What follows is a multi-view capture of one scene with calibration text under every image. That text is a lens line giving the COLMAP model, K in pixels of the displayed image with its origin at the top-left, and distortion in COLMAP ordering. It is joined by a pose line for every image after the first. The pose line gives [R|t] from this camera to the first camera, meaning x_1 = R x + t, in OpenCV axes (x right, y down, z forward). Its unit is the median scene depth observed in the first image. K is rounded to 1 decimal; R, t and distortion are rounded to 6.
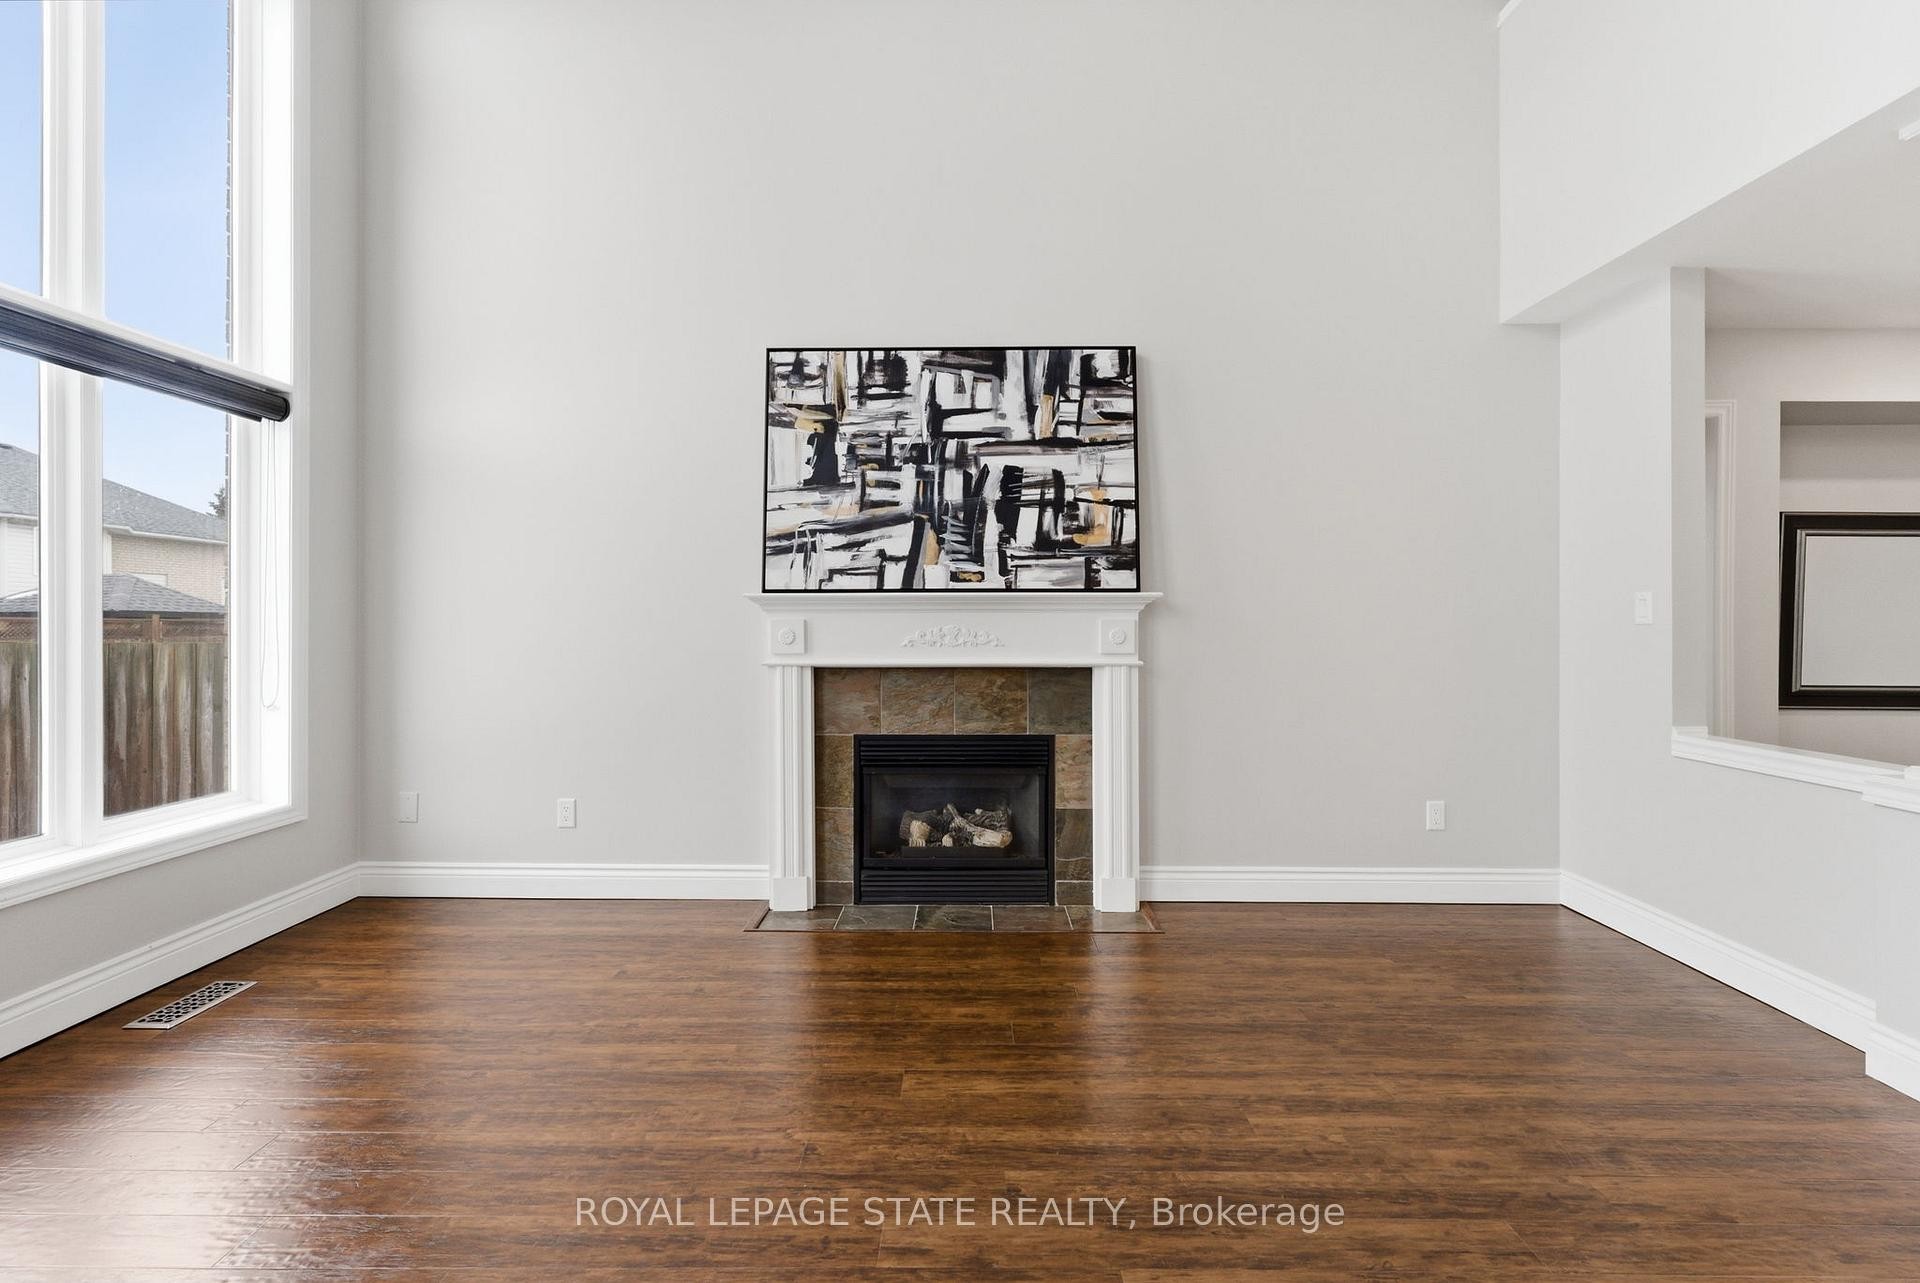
lens RADIAL K [[784.4, 0, 965.6], [0, 784.4, 629.6], [0, 0, 1]] dist [0.009862, 0.000358]
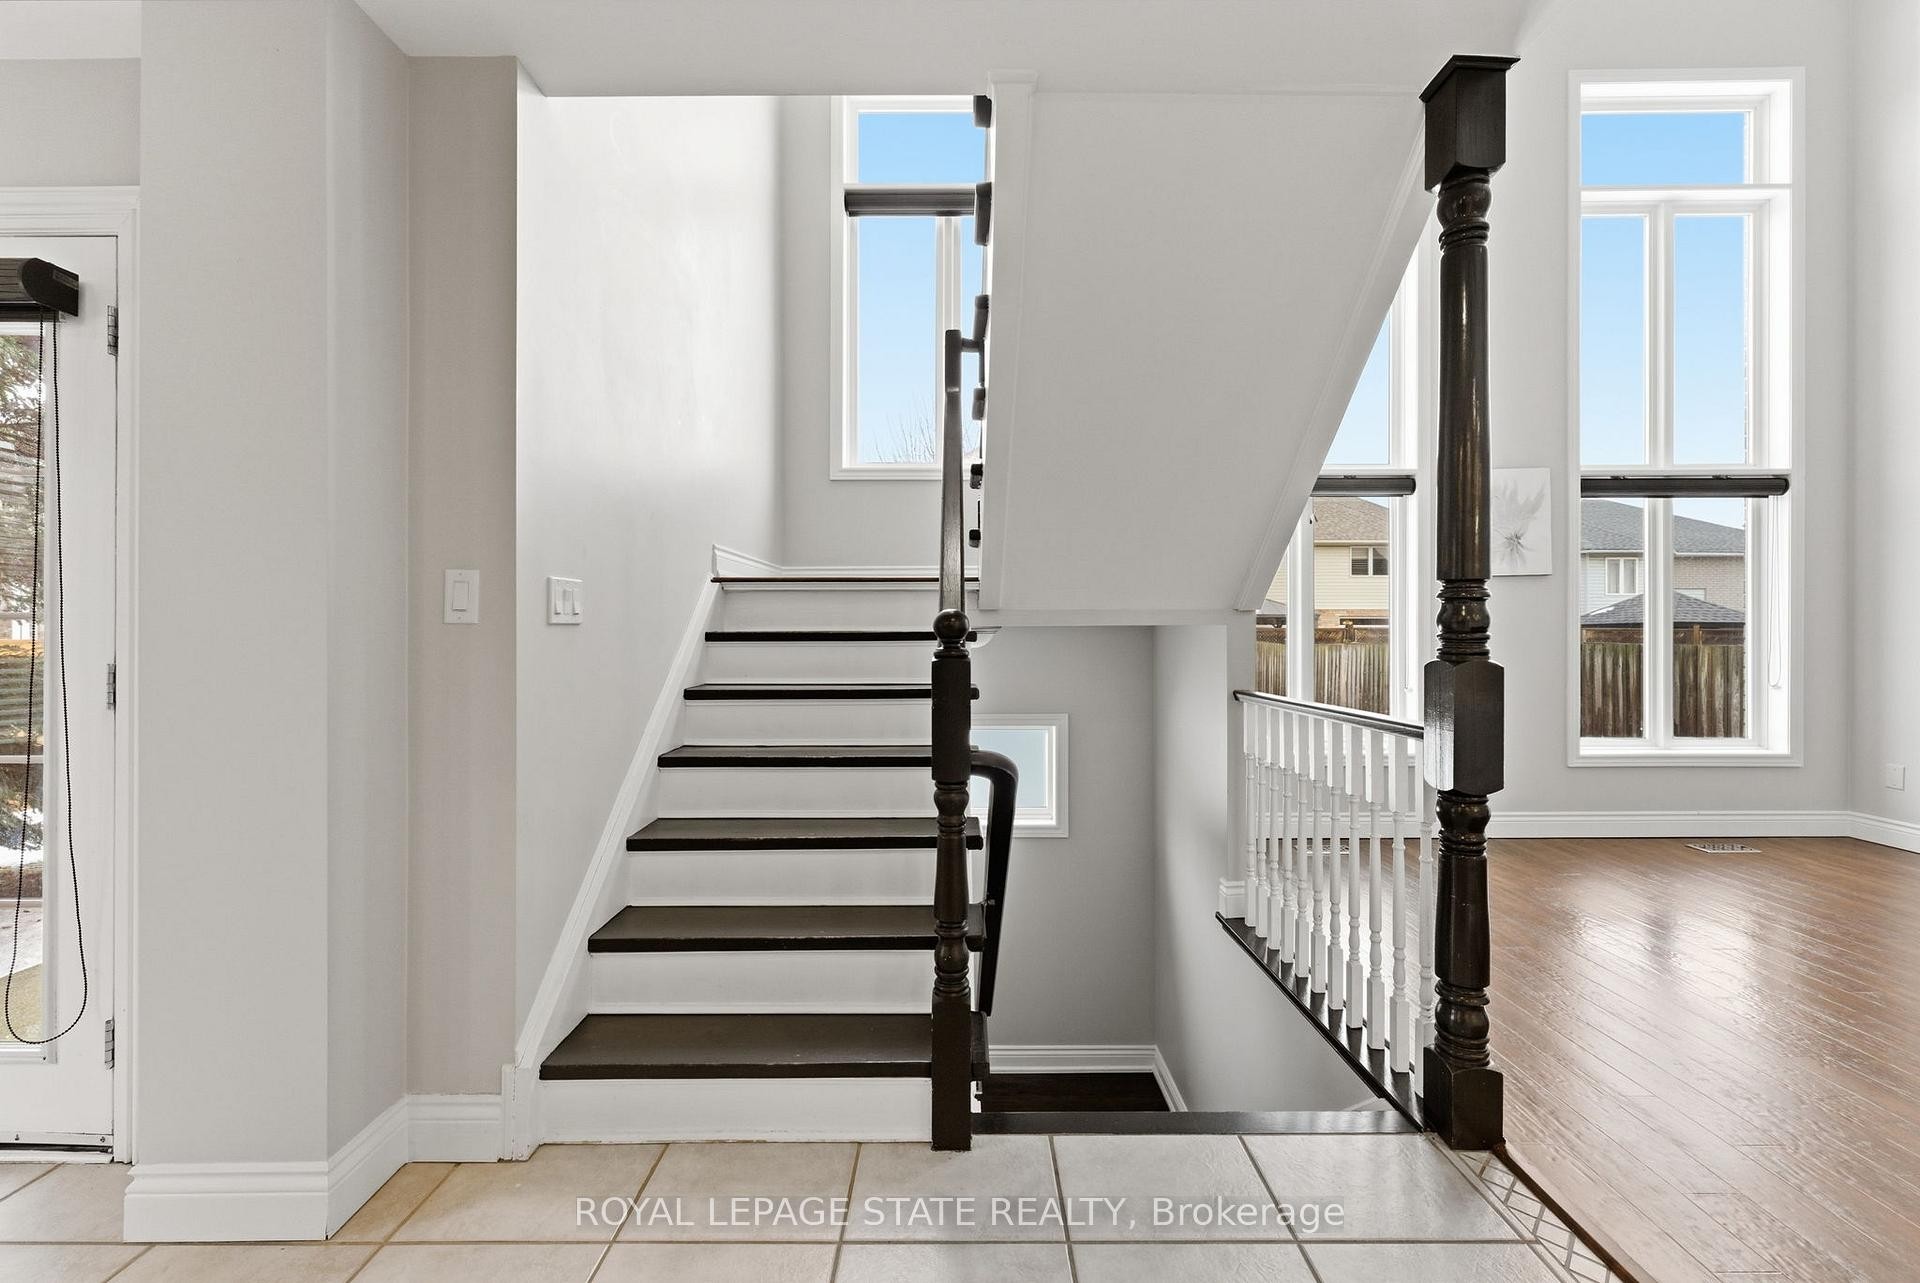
lens RADIAL K [[784.4, 0, 965.6], [0, 784.4, 629.6], [0, 0, 1]] dist [0.009862, 0.000358]
pose [[0.030352, -0.004955, -0.999527, 0.575199], [-0.007171, 0.999961, -0.005175, 0.009593], [0.999514, 0.007324, 0.030315, -0.577657]]
